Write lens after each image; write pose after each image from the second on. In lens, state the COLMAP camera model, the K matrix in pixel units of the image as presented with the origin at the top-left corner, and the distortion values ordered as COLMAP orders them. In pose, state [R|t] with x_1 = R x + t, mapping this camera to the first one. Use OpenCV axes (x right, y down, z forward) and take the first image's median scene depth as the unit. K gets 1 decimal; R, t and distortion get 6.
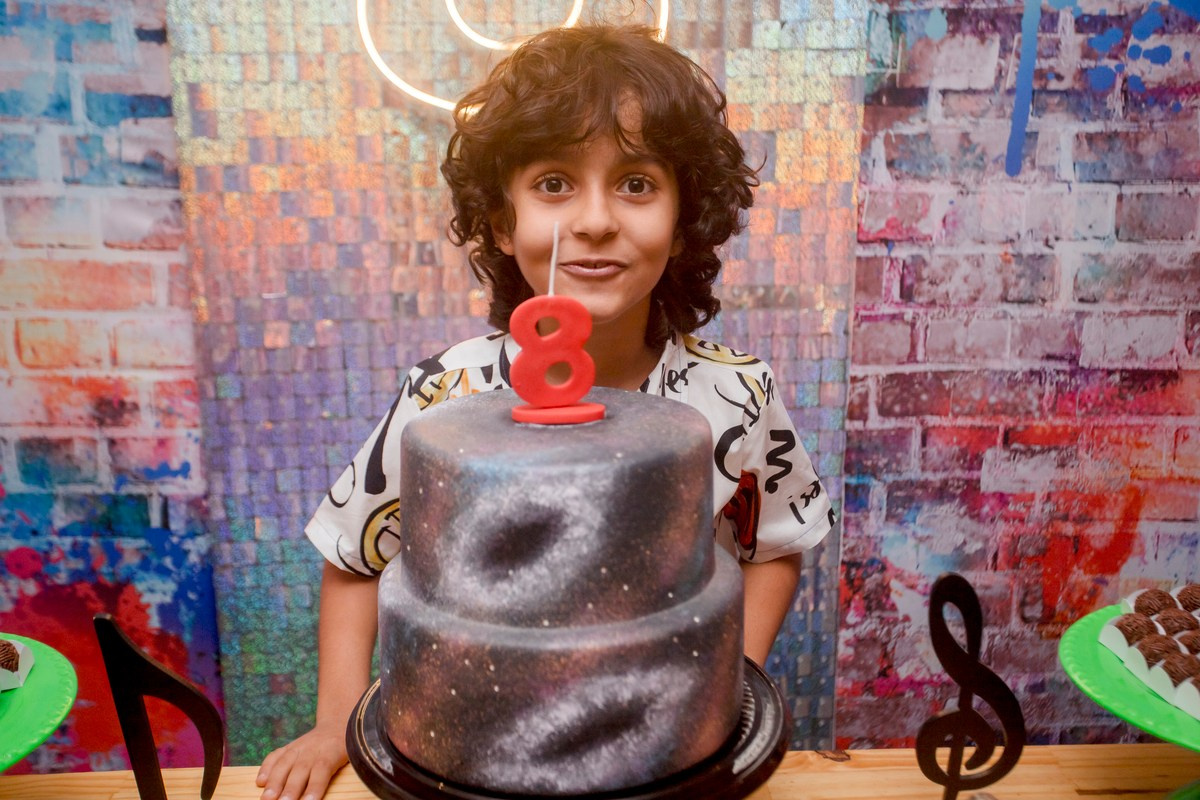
lens RADIAL K [[1267.8, 0, 600.0], [0, 1267.8, 400.0], [0, 0, 1]] dist [0.056777, 0.016178]
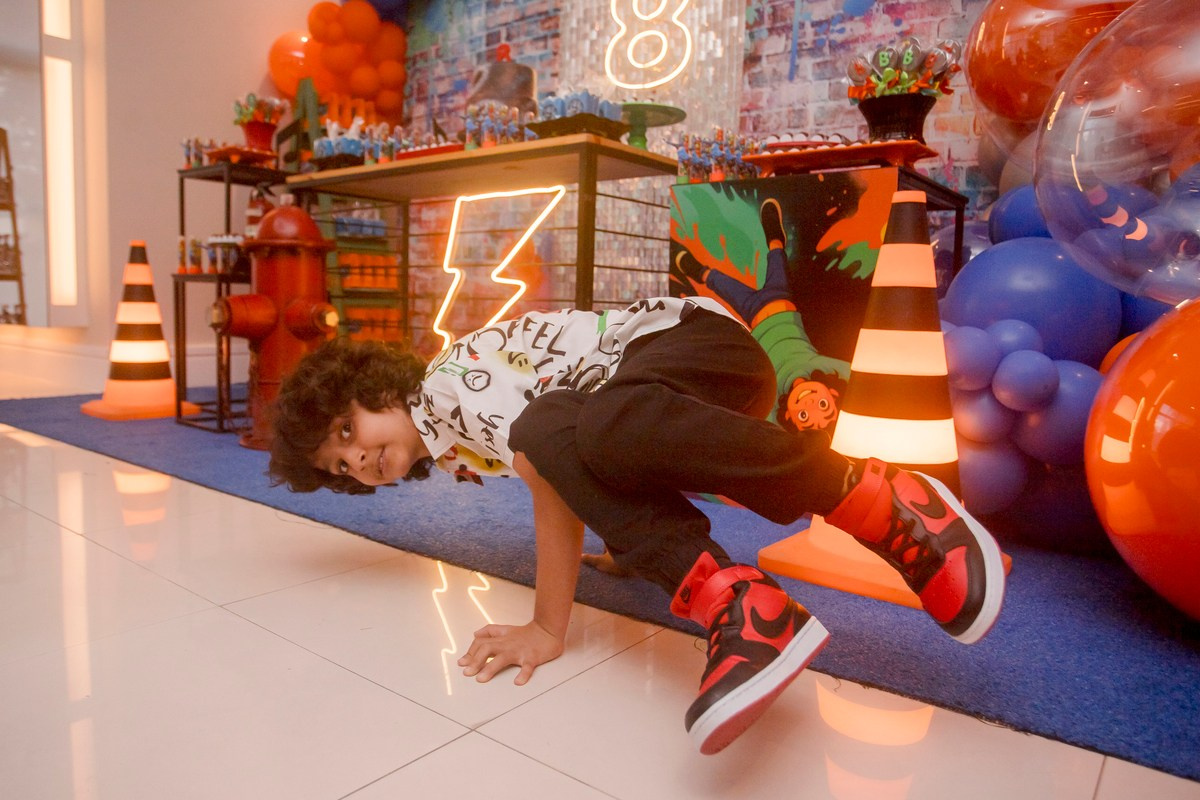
lens RADIAL K [[819.3, 0, 560.6], [0, 819.3, 385.8], [0, 0, 1]] dist [-0.061763, 0.043827]
pose [[0.748846, 0.083341, -0.657483, 1.156699], [-0.204015, 0.972875, -0.109046, 0.755505], [0.630561, 0.215795, 0.745537, -0.470791]]
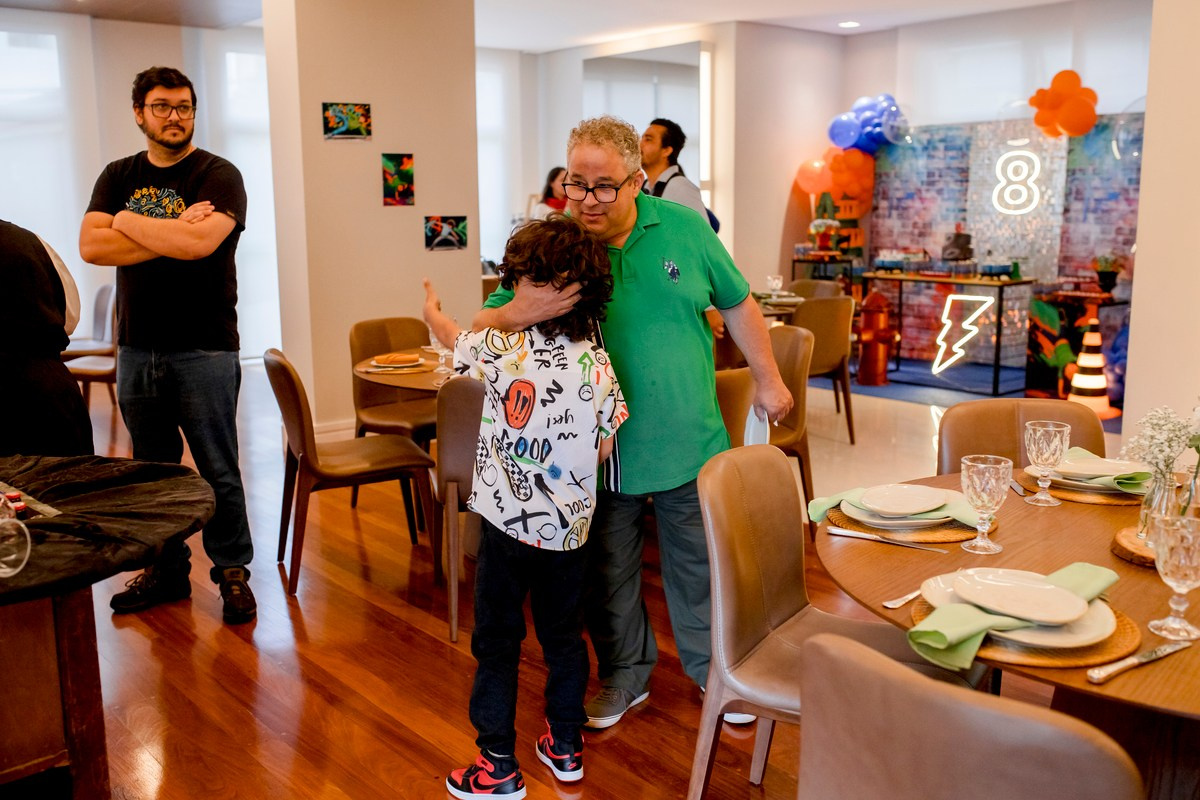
lens RADIAL K [[1160.2, 0, 600.0], [0, 1160.2, 400.0], [0, 0, 1]] dist [-0.019693, -0.004631]
pose [[0.603712, 0.138445, -0.785089, 3.446890], [-0.208996, 0.977846, 0.011724, 1.094980], [0.769320, 0.157003, 0.619272, -4.170732]]
